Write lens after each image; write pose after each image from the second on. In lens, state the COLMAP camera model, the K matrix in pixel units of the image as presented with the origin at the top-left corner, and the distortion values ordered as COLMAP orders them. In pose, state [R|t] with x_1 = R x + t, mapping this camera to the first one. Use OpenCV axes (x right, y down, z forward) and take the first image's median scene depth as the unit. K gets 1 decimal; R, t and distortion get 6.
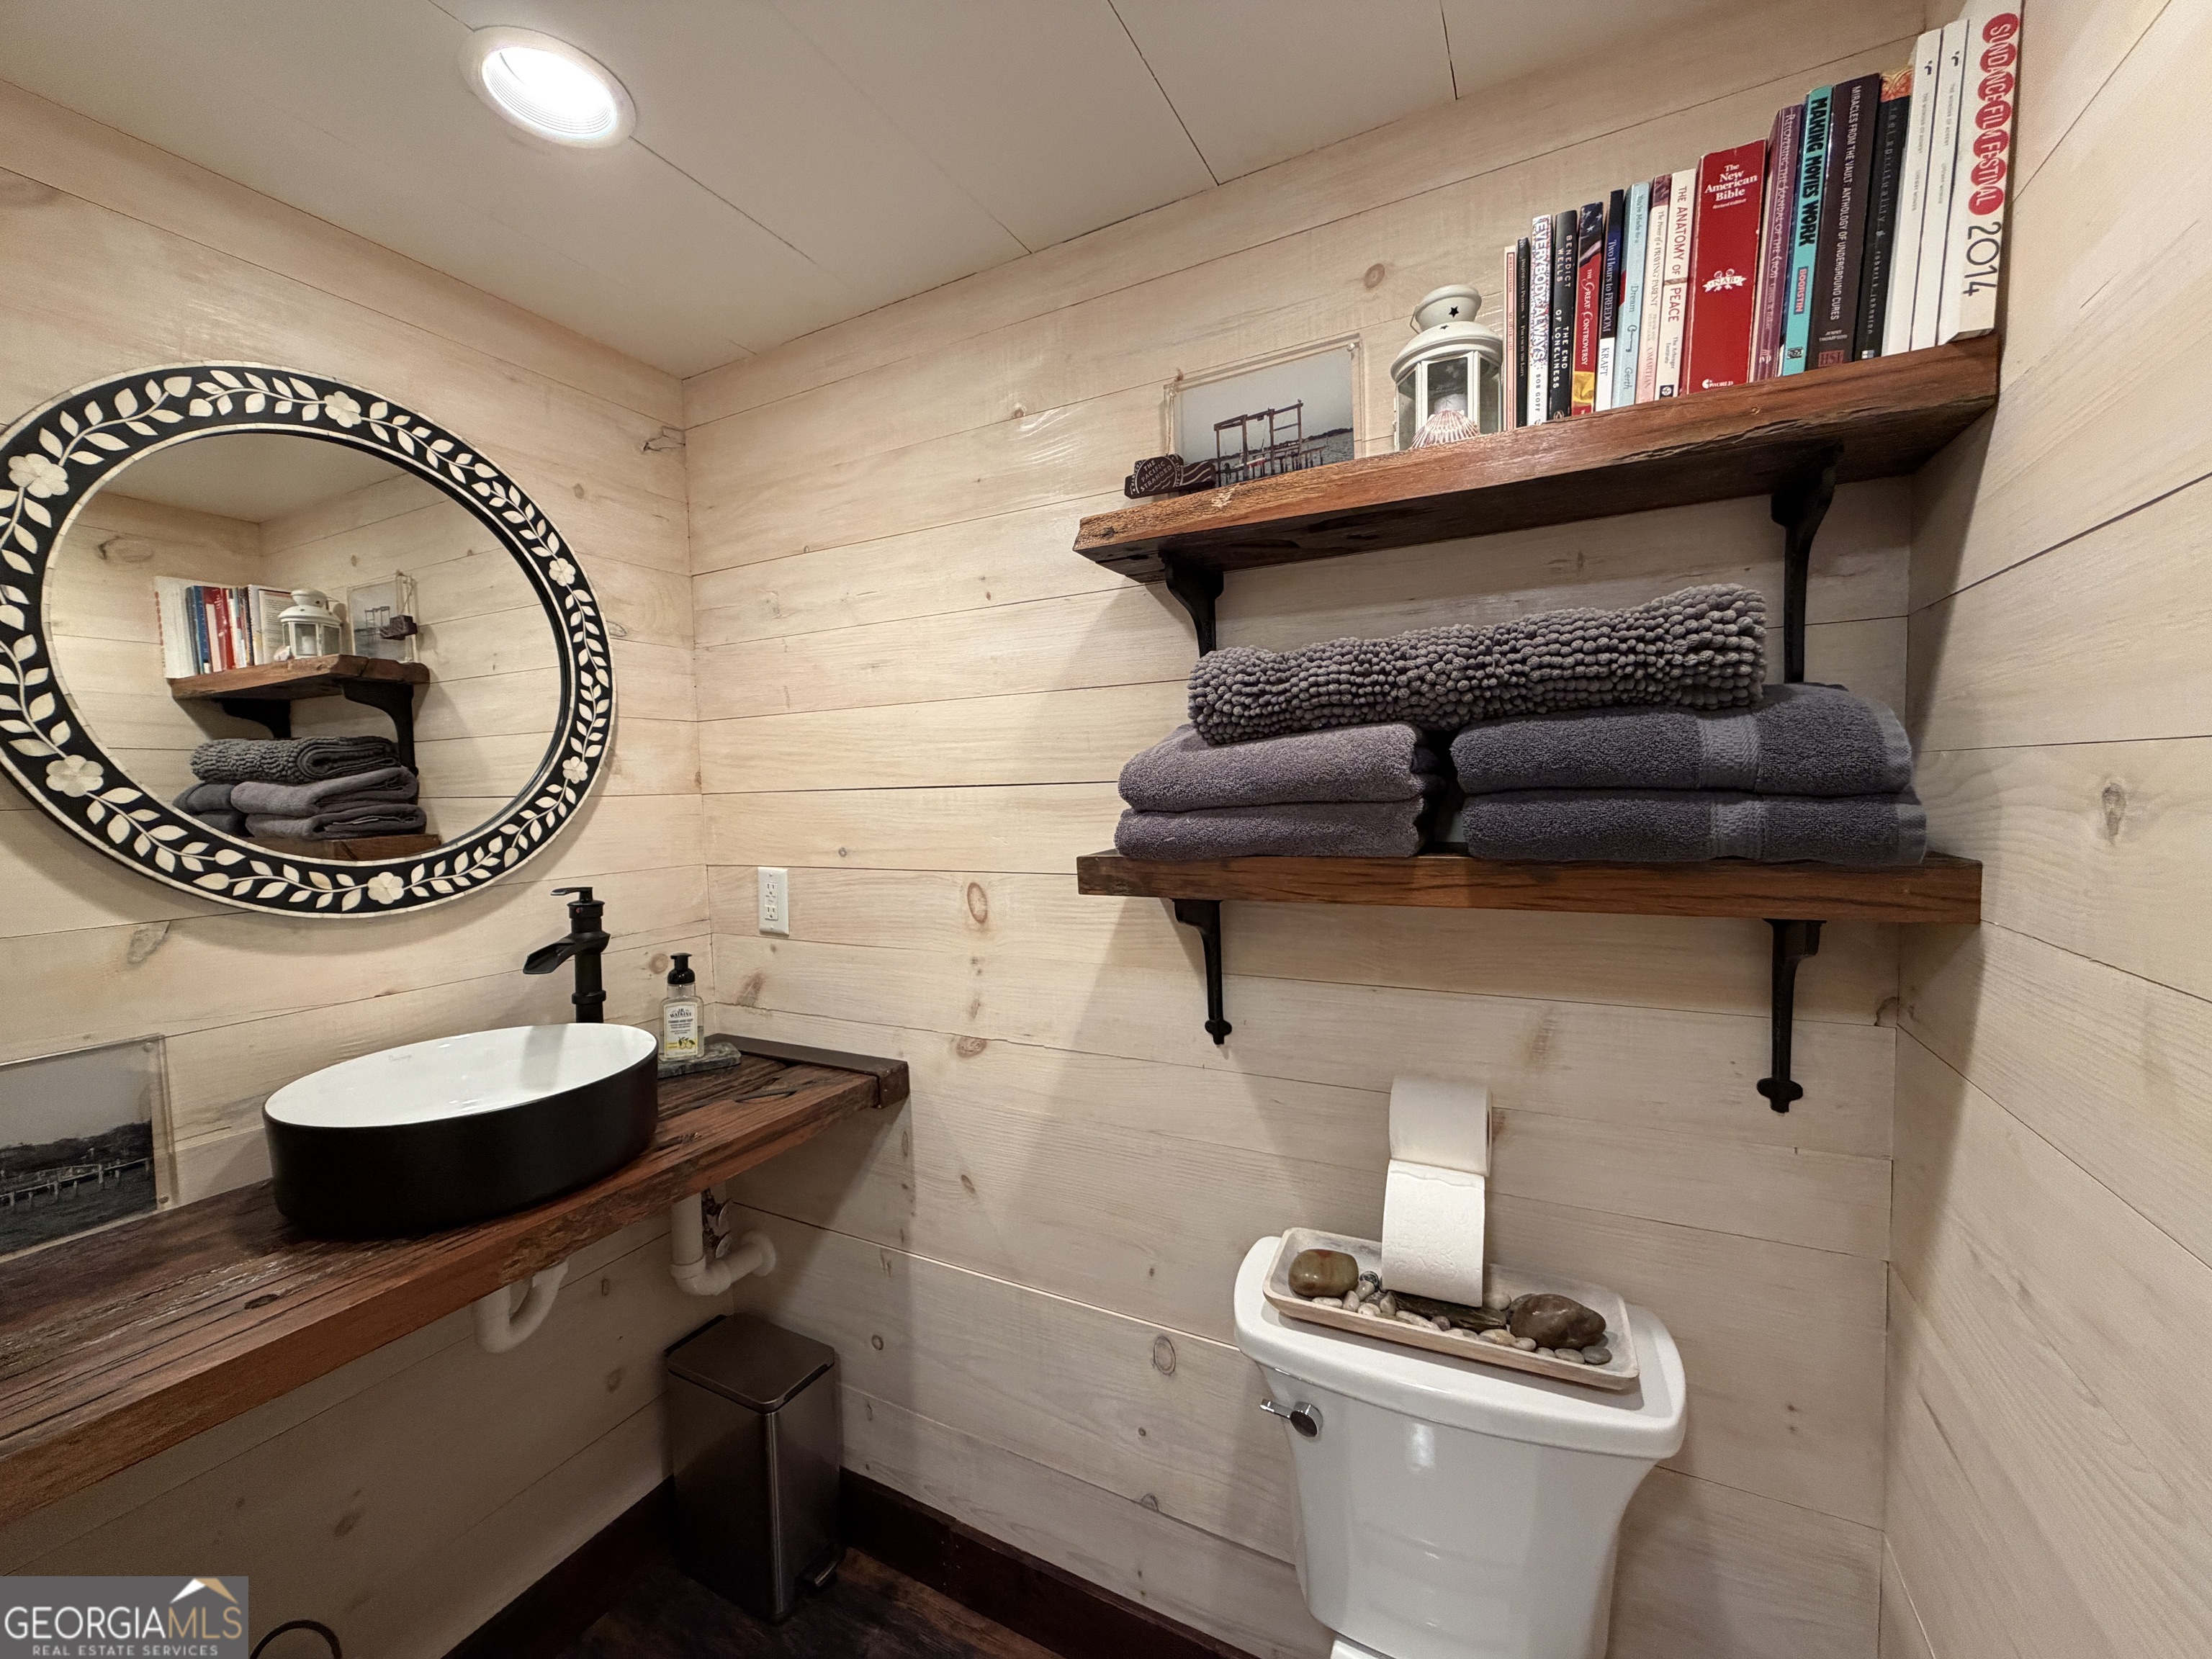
lens RADIAL K [[880.7, 0, 1105.4], [0, 880.7, 826.7], [0, 0, 1]] dist [-0.000481, -0.000177]
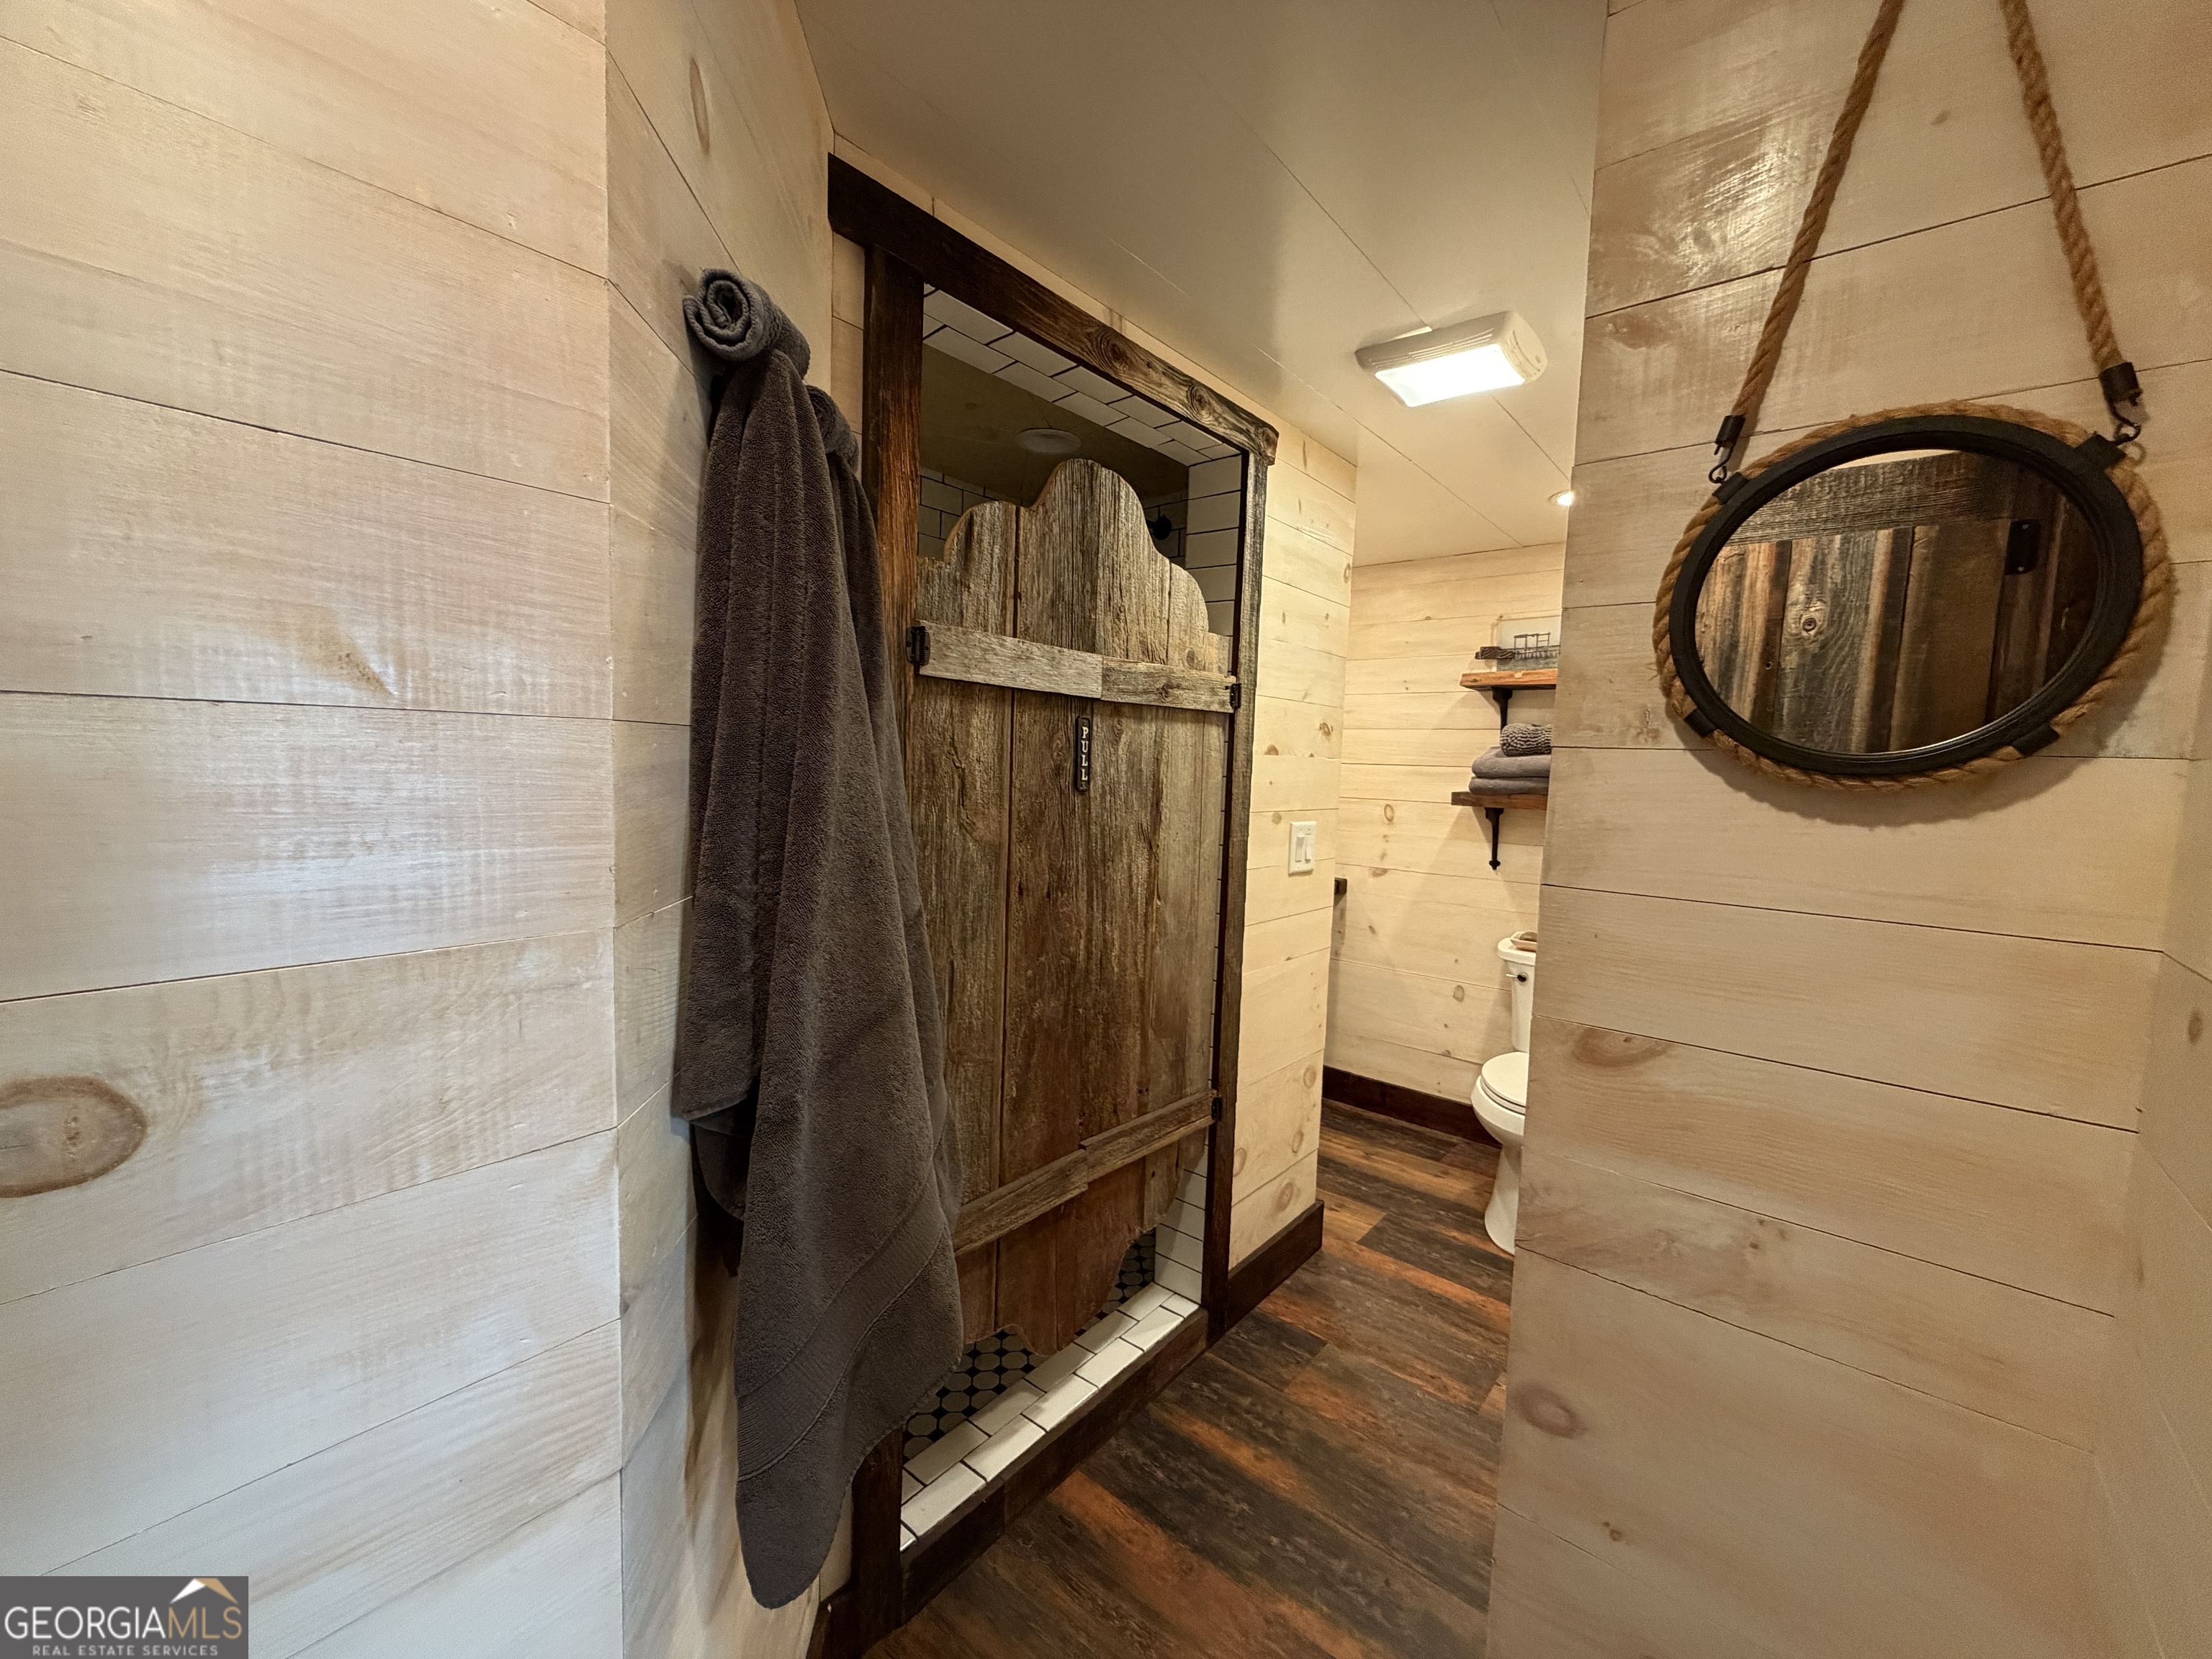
lens RADIAL K [[880.7, 0, 1106.4], [0, 880.7, 829.2], [0, 0, 1]] dist [-0.000481, -0.000177]
pose [[0.975363, 0.075140, -0.207415, -0.572010], [-0.069015, 0.996943, 0.036623, 0.139151], [0.209533, -0.021406, 0.977567, -2.225972]]
